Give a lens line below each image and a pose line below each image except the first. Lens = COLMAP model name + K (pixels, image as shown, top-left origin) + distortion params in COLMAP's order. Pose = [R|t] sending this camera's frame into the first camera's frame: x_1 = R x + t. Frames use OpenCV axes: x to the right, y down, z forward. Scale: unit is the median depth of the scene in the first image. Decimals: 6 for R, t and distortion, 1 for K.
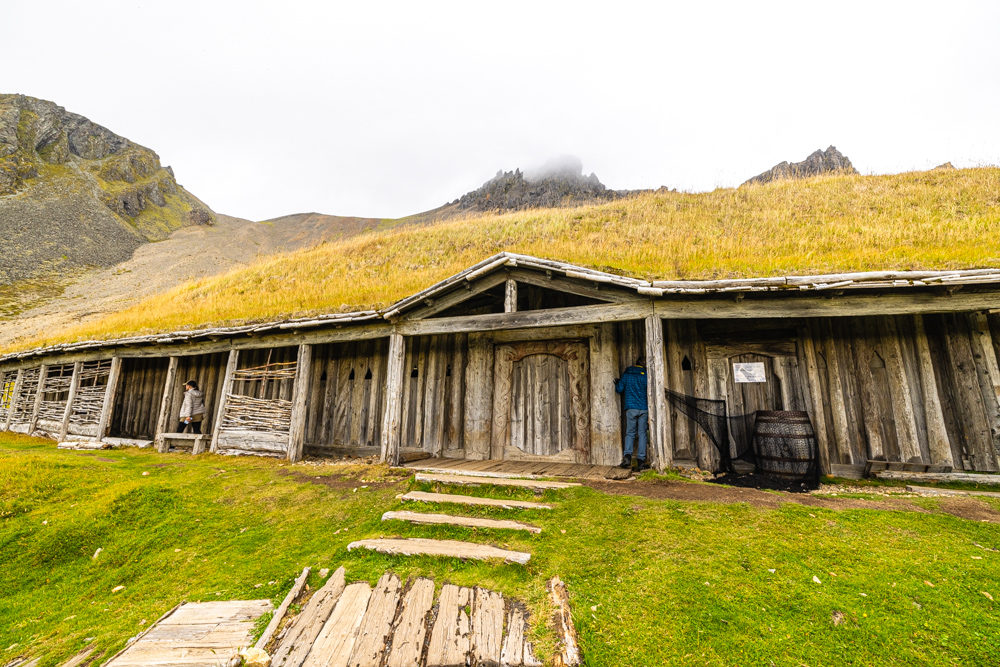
lens RADIAL K [[438.3, 0, 496.3], [0, 438.3, 331.7], [0, 0, 1]] dist [-0.002685, 0.000298]
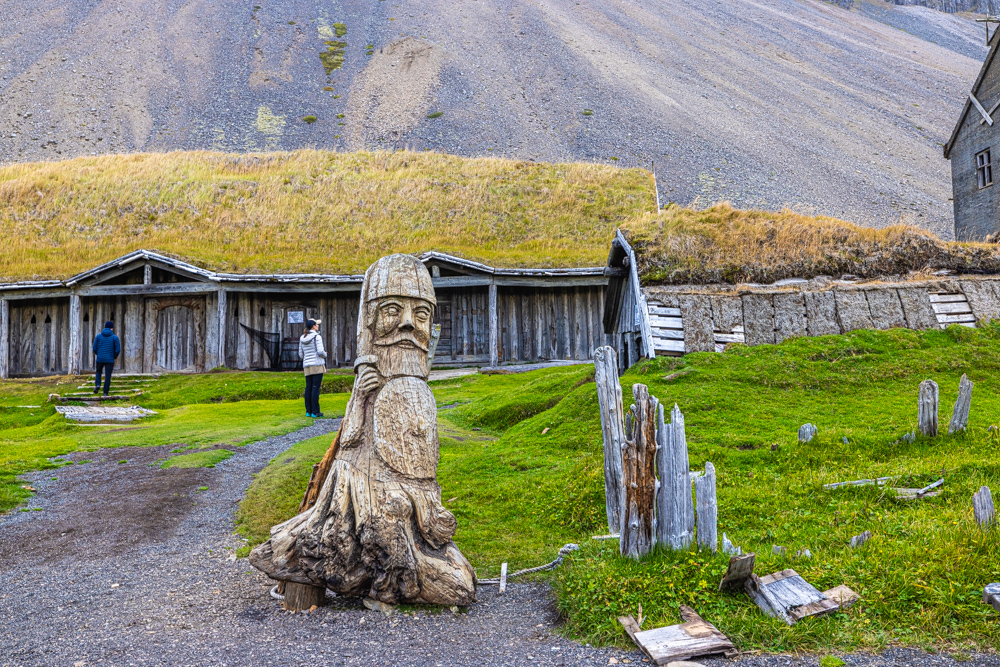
lens RADIAL K [[991.5, 0, 495.7], [0, 991.5, 336.0], [0, 0, 1]] dist [0.008706, 0.000000]
pose [[0.972962, -0.016524, 0.230375, 0.399591], [-0.015460, 0.990542, 0.136338, -0.341660], [-0.230449, -0.136213, 0.963504, -2.671860]]
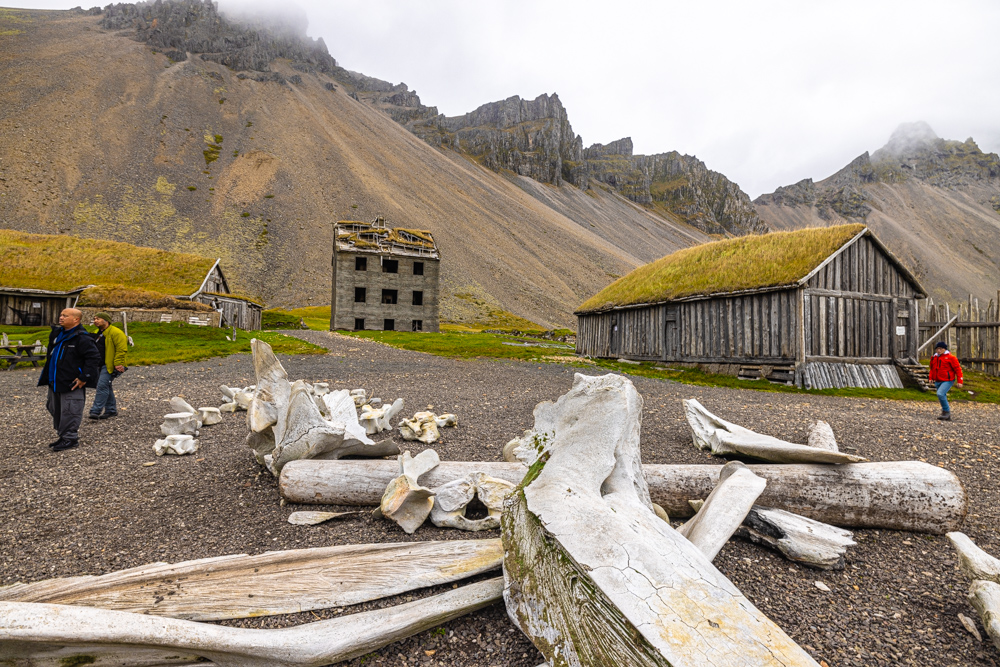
lens RADIAL K [[499.5, 0, 500.6], [0, 499.5, 335.9], [0, 0, 1]] dist [-0.002050, 0.001697]
pose [[0.828604, 0.022579, 0.559379, 1.480969], [-0.119243, 0.983376, 0.136941, -0.764719], [-0.546988, -0.180172, 0.817522, -5.149745]]
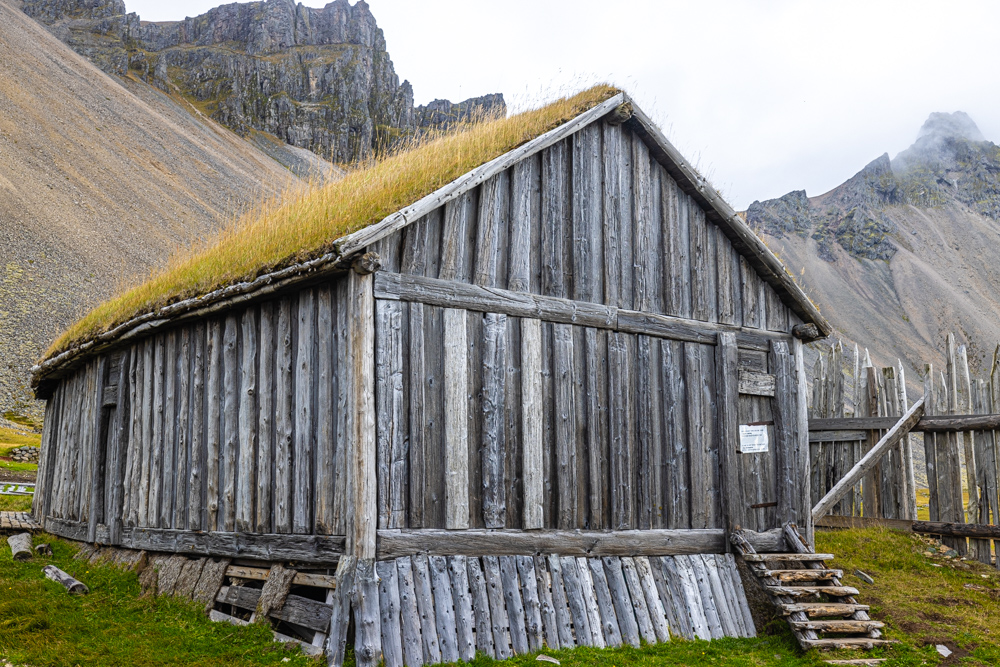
lens RADIAL K [[991.5, 0, 498.5], [0, 991.5, 332.4], [0, 0, 1]] dist [0.008706, 0.000000]
pose [[0.664594, 0.120642, 0.737401, 3.194758], [-0.149358, 0.988412, -0.027097, -0.748638], [-0.732125, -0.092128, 0.674911, -4.918506]]
